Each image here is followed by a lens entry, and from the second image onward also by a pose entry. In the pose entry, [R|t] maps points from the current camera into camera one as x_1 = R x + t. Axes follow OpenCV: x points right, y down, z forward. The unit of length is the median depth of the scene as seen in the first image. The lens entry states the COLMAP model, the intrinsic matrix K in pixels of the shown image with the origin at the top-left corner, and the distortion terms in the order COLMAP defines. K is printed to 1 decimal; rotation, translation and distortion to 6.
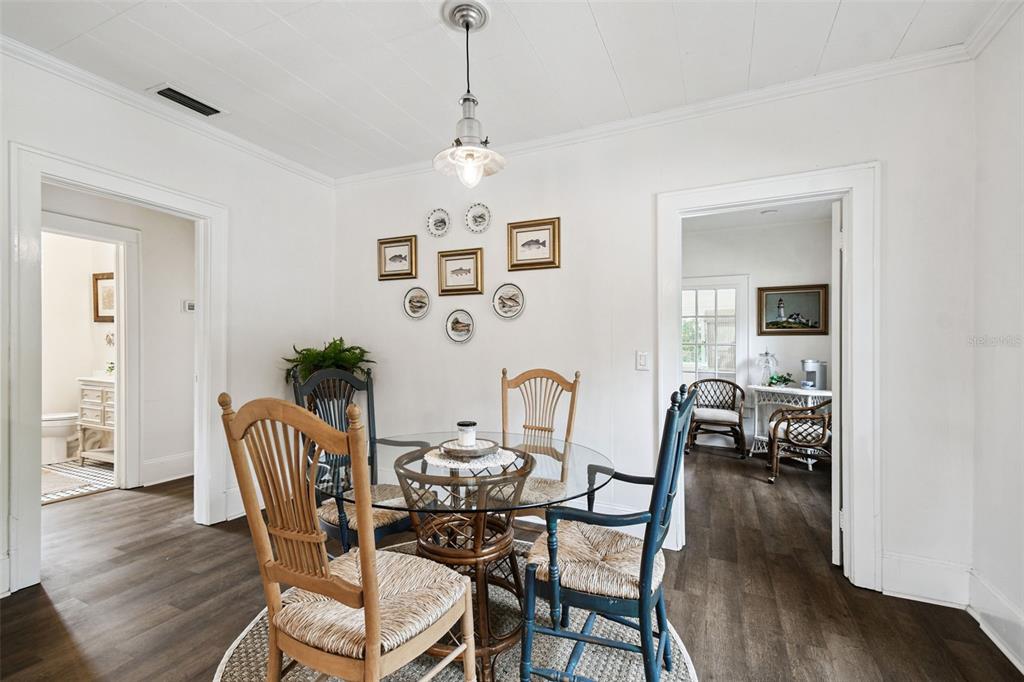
lens RADIAL K [[453.0, 0, 513.1], [0, 453.0, 345.9], [0, 0, 1]] dist [0.039583, -0.008522]
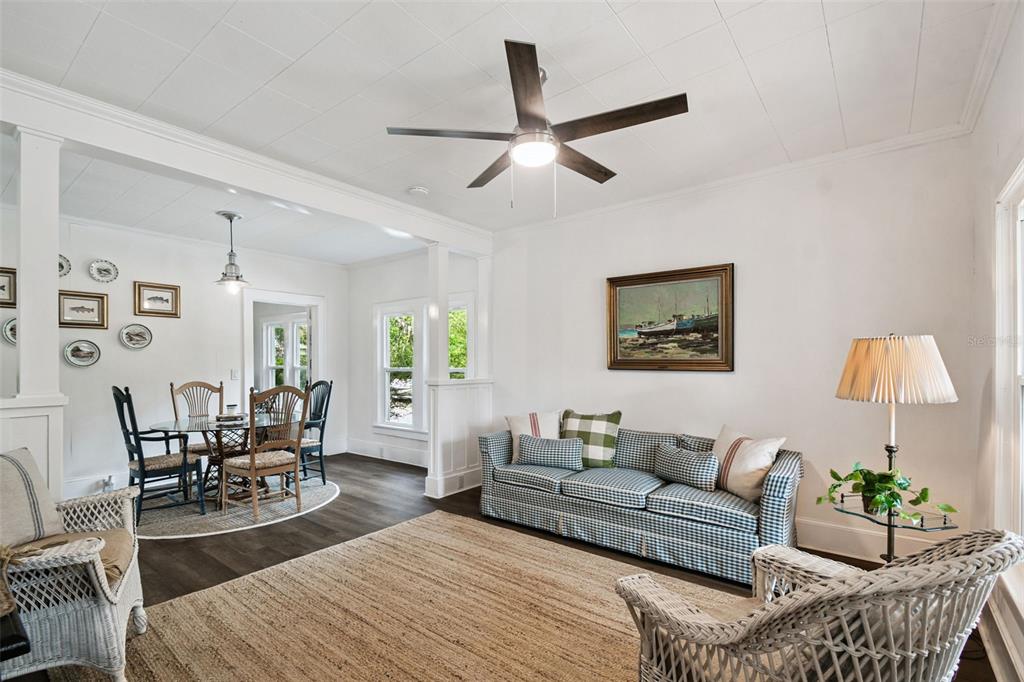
lens RADIAL K [[453.0, 0, 495.6], [0, 453.0, 358.5], [0, 0, 1]] dist [0.039583, -0.008522]
pose [[0.229154, -0.000096, 0.973390, -1.144061], [0.006785, 0.999976, -0.001499, -0.020926], [-0.973366, 0.006948, 0.229149, -0.410893]]
